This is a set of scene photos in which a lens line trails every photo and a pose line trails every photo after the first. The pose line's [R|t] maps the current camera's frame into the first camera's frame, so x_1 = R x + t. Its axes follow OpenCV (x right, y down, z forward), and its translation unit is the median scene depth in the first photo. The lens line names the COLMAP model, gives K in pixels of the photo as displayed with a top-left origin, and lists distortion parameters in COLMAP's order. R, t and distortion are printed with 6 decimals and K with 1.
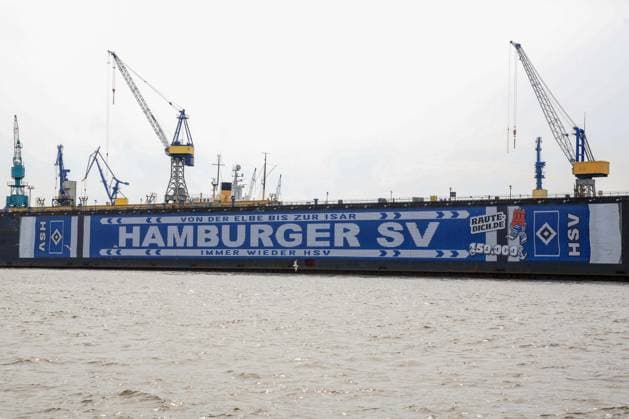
lens RADIAL K [[1155.2, 0, 310.8], [0, 1155.2, 214.5], [0, 0, 1]] dist [0.286684, 0.000000]
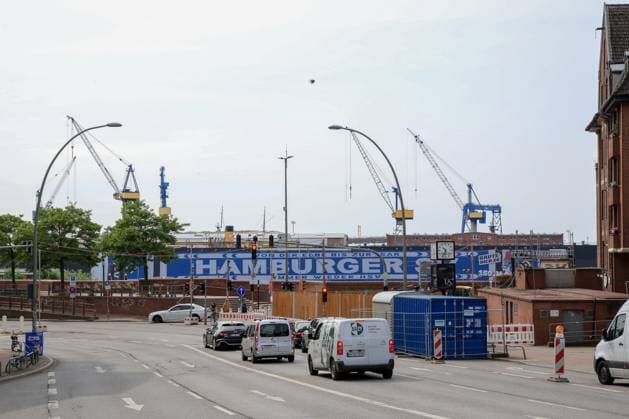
lens RADIAL K [[1155.2, 0, 322.6], [0, 1155.2, 215.1], [0, 0, 1]] dist [0.286684, 0.000000]
pose [[0.826168, 0.001621, 0.563421, -0.907087], [-0.006737, 0.999953, 0.007003, -0.060204], [-0.563383, -0.009581, 0.826140, -0.273694]]
